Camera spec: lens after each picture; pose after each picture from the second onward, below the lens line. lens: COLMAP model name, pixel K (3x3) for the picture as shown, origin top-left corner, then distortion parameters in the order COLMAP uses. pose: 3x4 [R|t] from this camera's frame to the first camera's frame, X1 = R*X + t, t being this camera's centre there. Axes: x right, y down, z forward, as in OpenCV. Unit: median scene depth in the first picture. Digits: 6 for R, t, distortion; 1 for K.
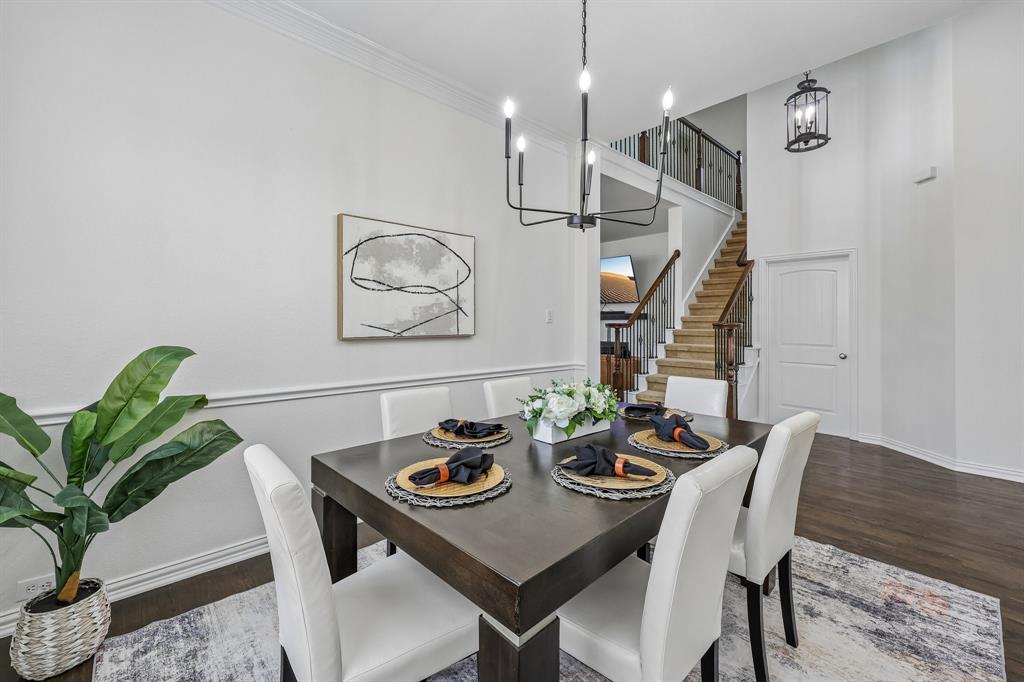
lens RADIAL K [[426.5, 0, 514.2], [0, 426.5, 333.3], [0, 0, 1]] dist [-0.001458, -0.000071]
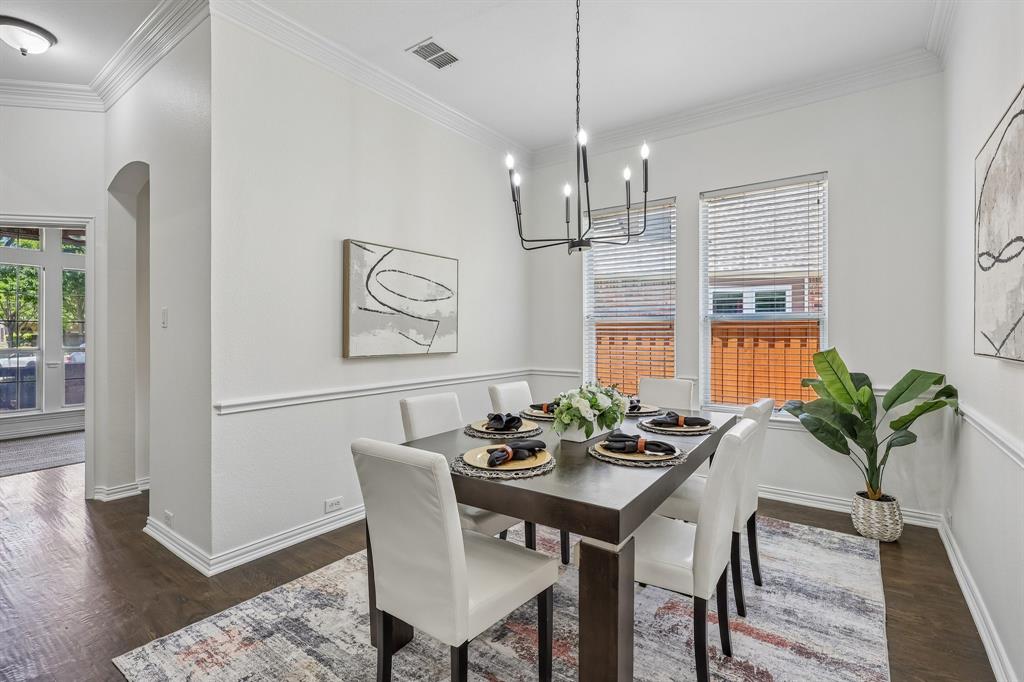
lens RADIAL K [[476.4, 0, 509.2], [0, 476.4, 336.0], [0, 0, 1]] dist [0.000081, -0.000007]
pose [[-0.981721, 0.003088, -0.190300, 0.582839], [-0.000124, 0.999858, 0.016869, -0.026516], [0.190325, 0.016584, -0.981581, 2.168566]]
